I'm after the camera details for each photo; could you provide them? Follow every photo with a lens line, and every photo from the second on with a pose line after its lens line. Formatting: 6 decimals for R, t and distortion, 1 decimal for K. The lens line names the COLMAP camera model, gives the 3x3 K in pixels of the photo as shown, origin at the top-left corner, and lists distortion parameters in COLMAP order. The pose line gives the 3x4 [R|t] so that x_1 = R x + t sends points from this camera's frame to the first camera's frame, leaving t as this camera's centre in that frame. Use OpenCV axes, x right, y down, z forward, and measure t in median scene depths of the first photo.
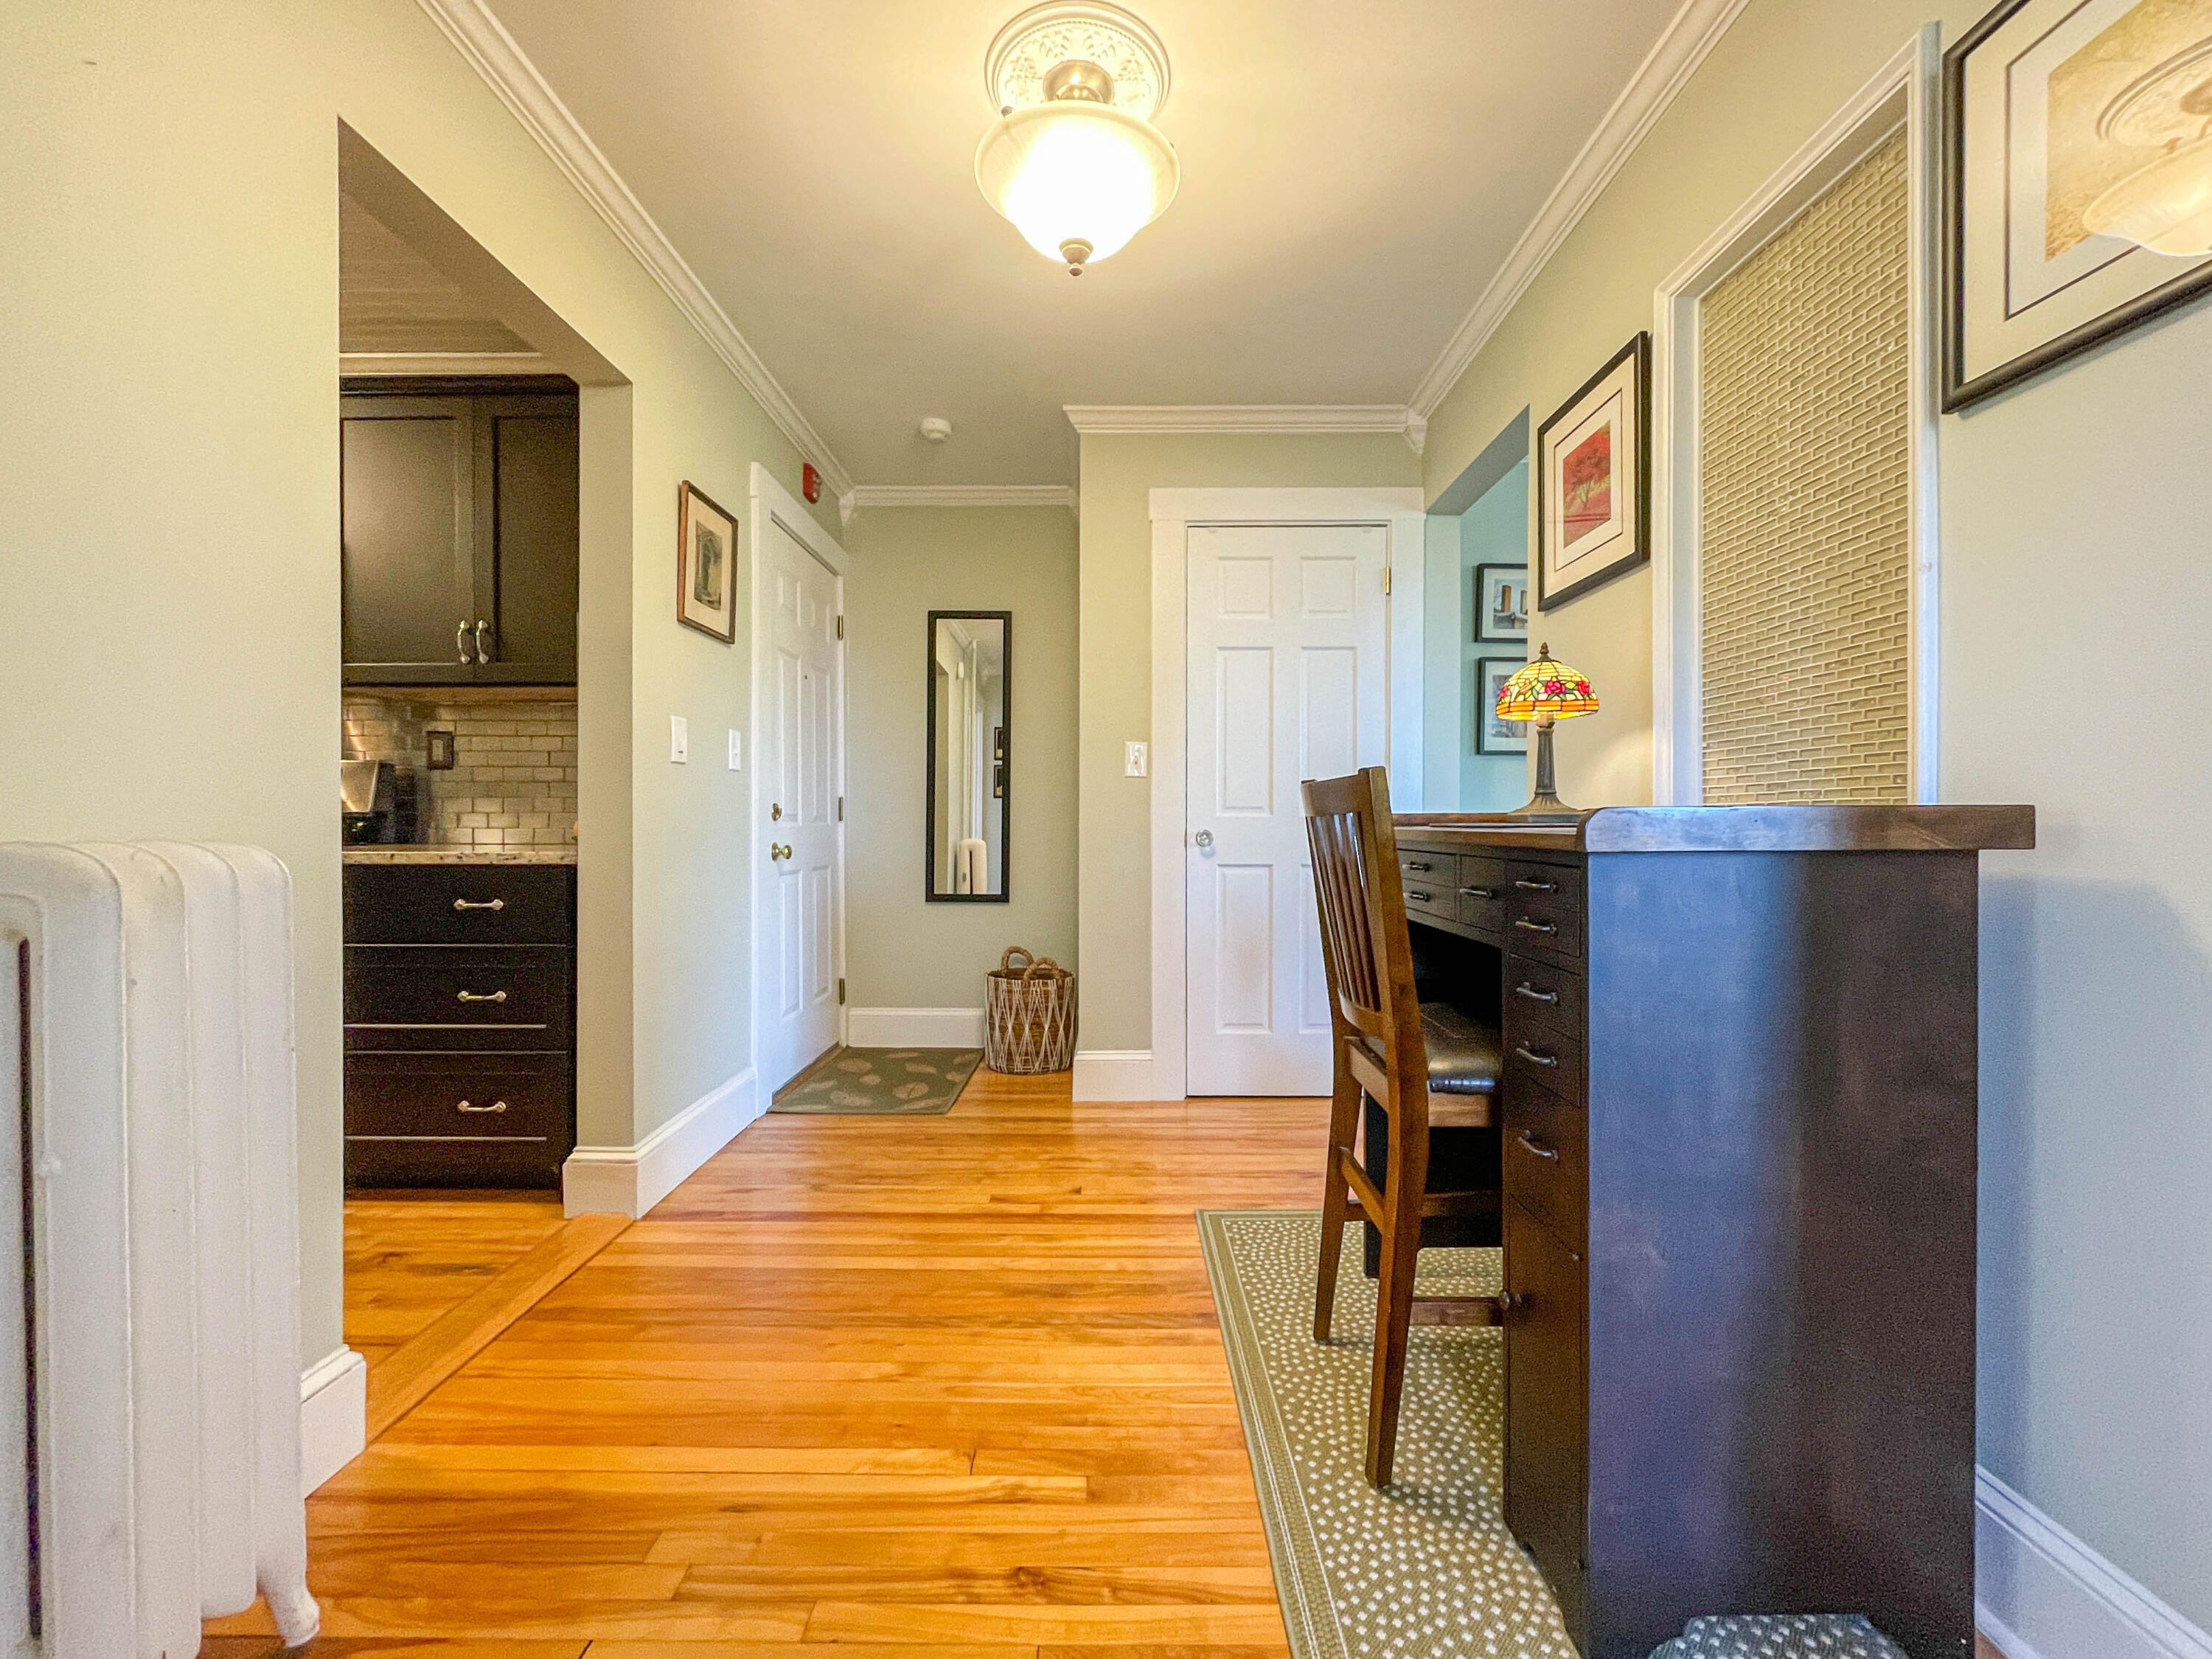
lens RADIAL K [[918.7, 0, 1110.2], [0, 918.7, 828.7], [0, 0, 1]] dist [-0.000699, 0.000299]
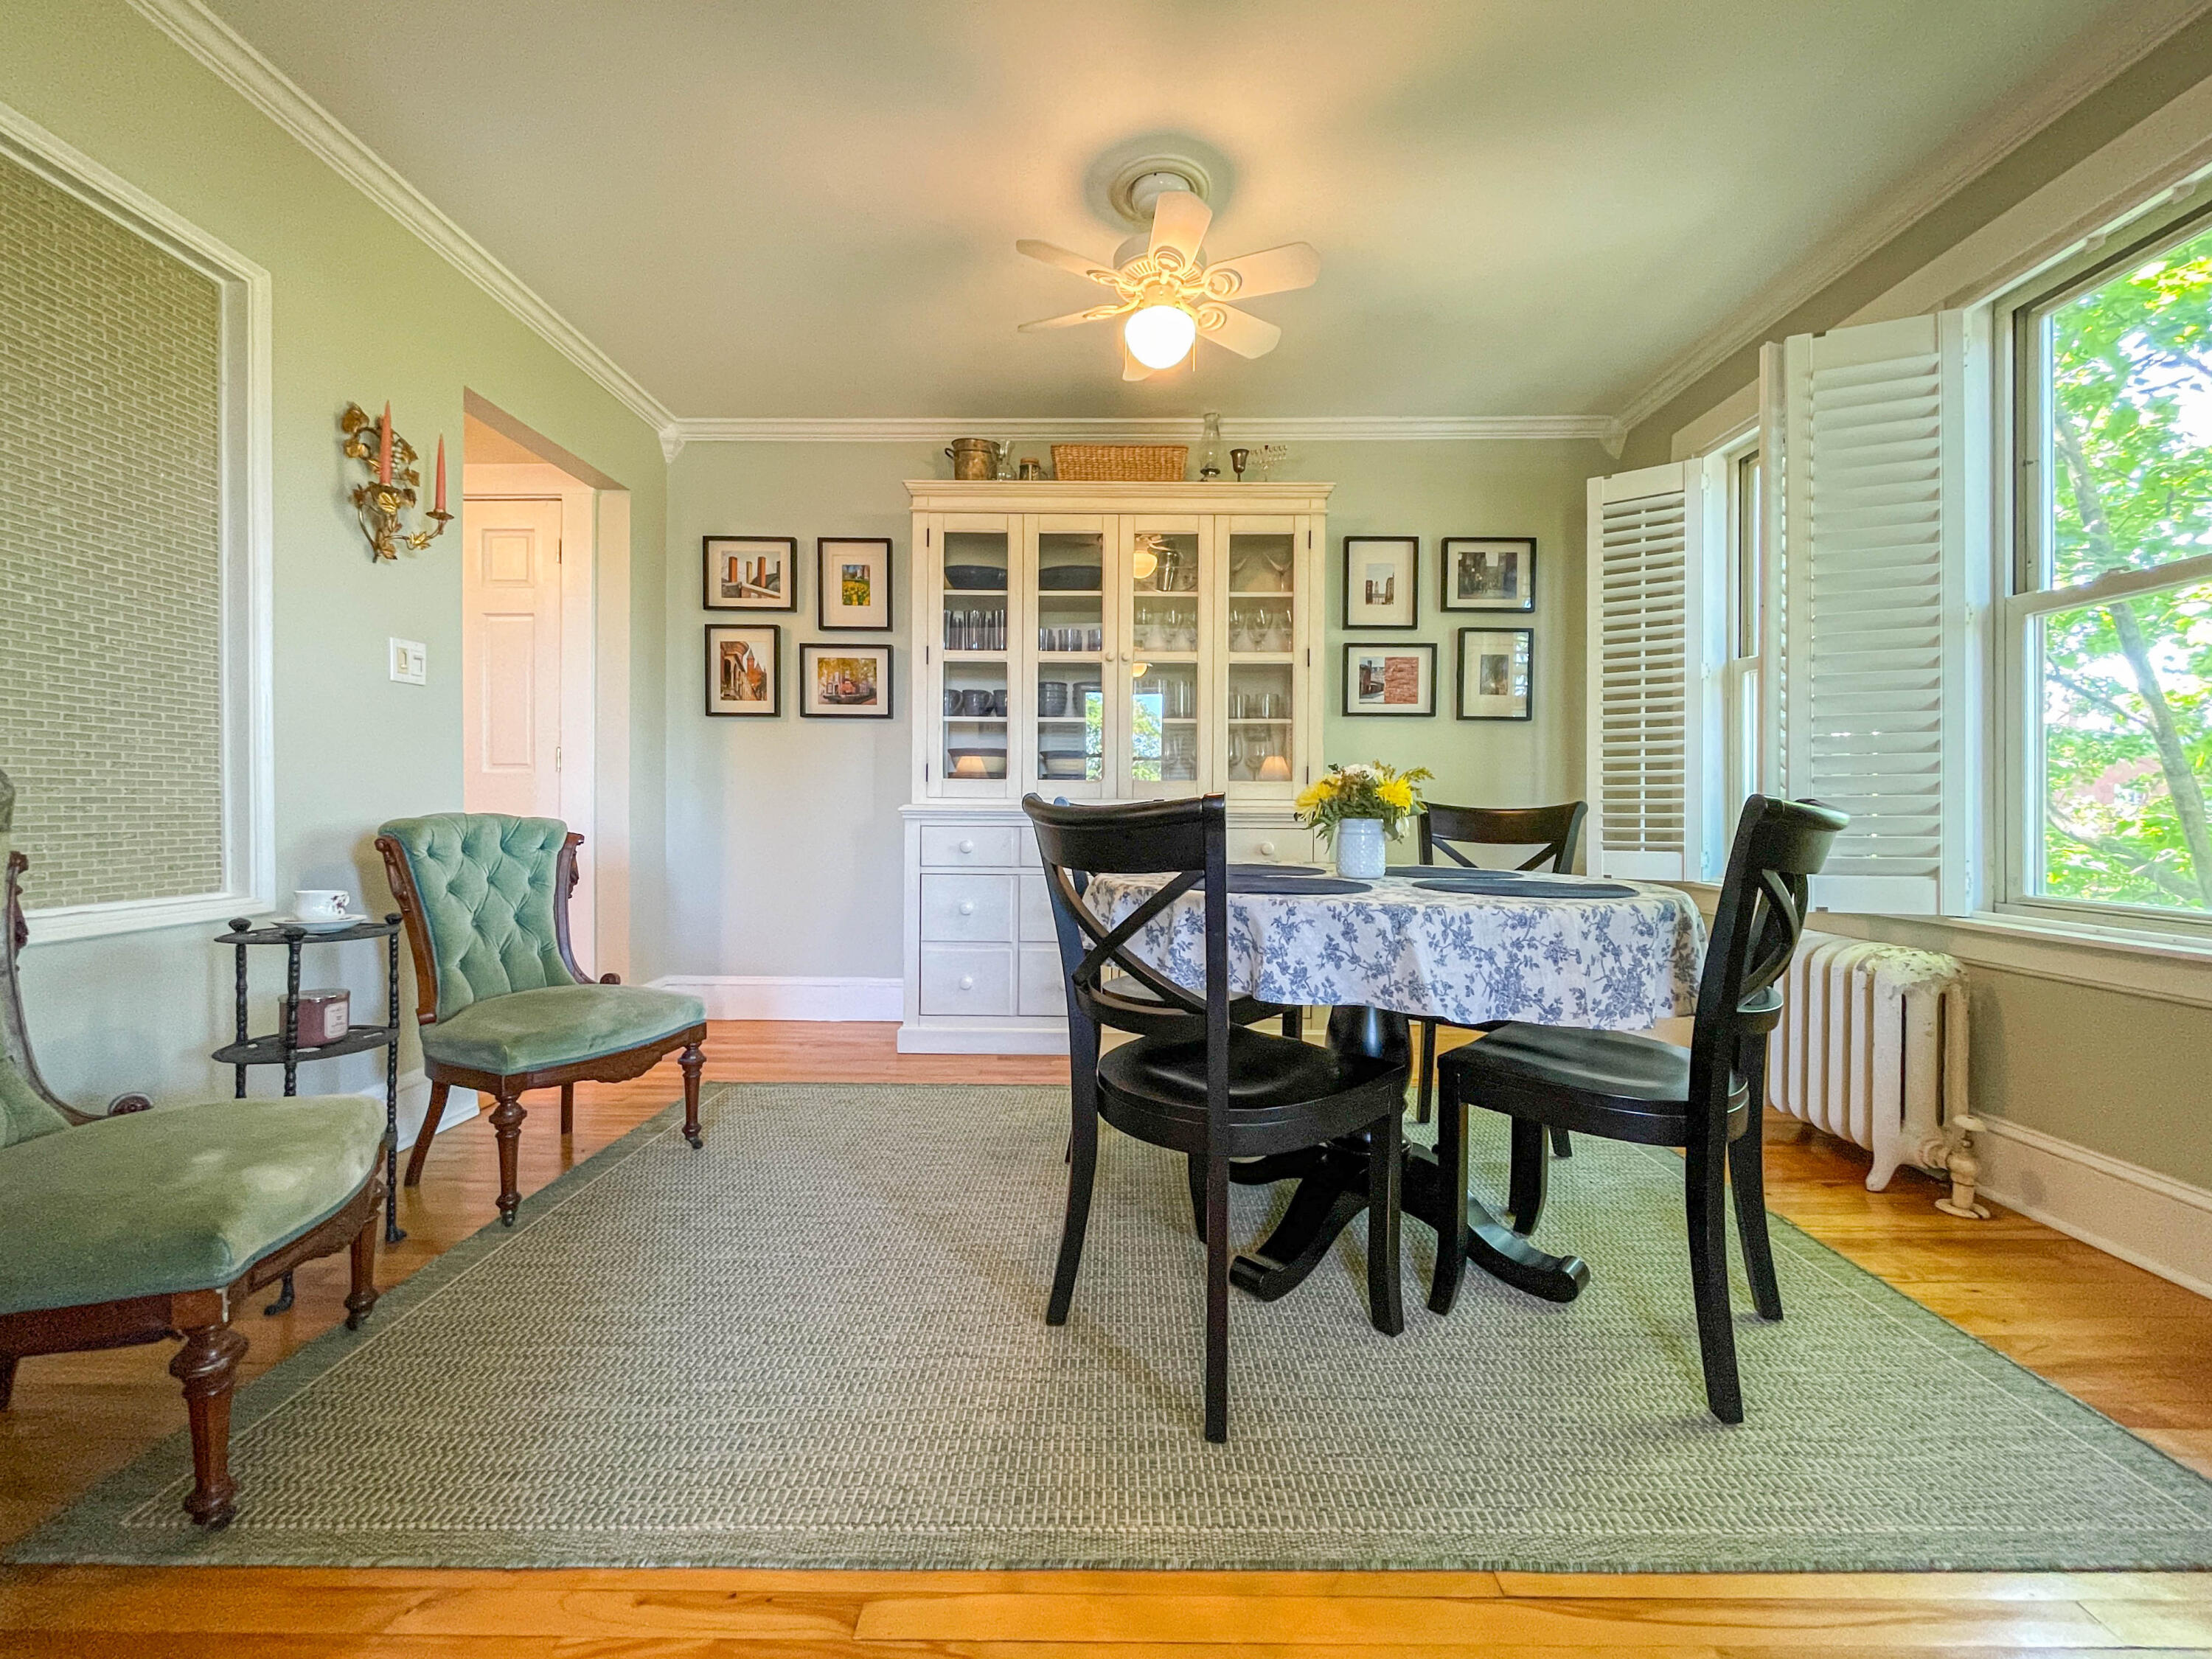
lens RADIAL K [[899.0, 0, 1110.8], [0, 899.0, 813.6], [0, 0, 1]] dist [-0.001029, 0.000010]
pose [[0.999990, 0.000576, -0.004360, 1.075070], [-0.000551, 0.999983, 0.005722, 0.031334], [0.004363, -0.005719, 0.999974, -0.048512]]
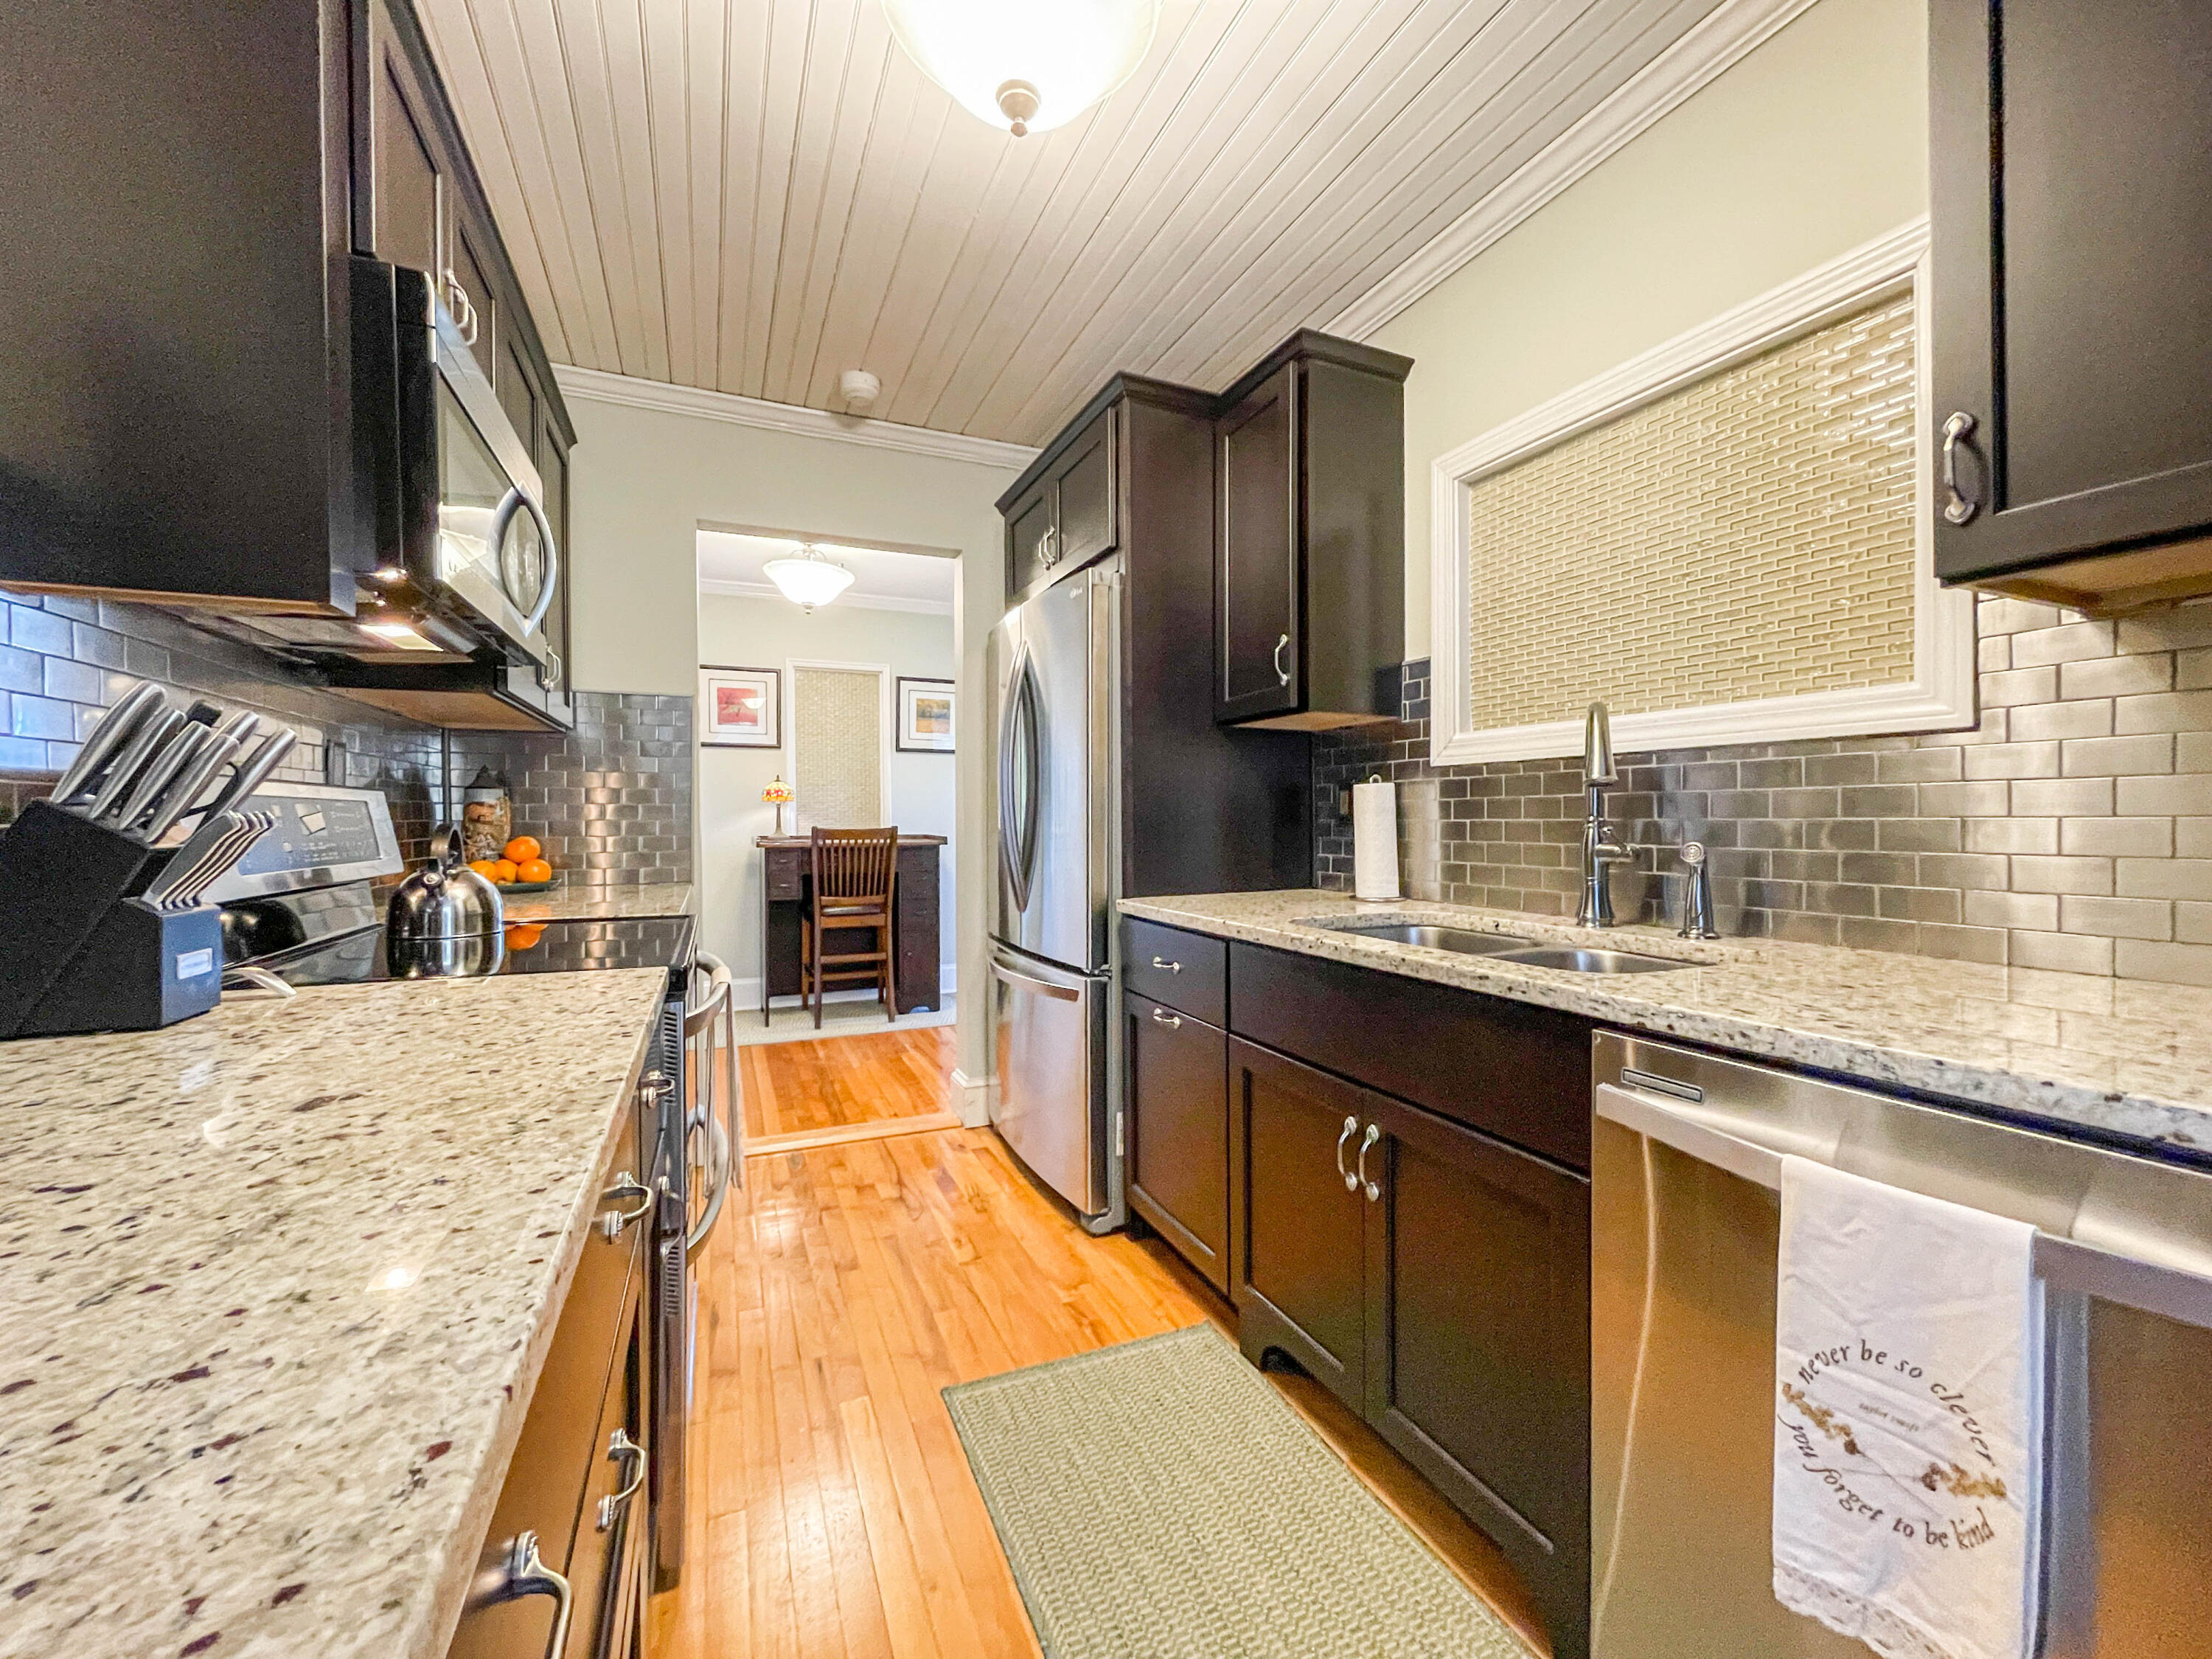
lens RADIAL K [[891.7, 0, 1108.3], [0, 891.7, 827.9], [0, 0, 1]] dist [-0.001713, -0.000223]
pose [[-0.408426, -0.009751, 0.912739, -1.554627], [0.009381, 0.999845, 0.014879, -0.047639], [-0.912743, 0.014639, -0.408272, 0.781965]]
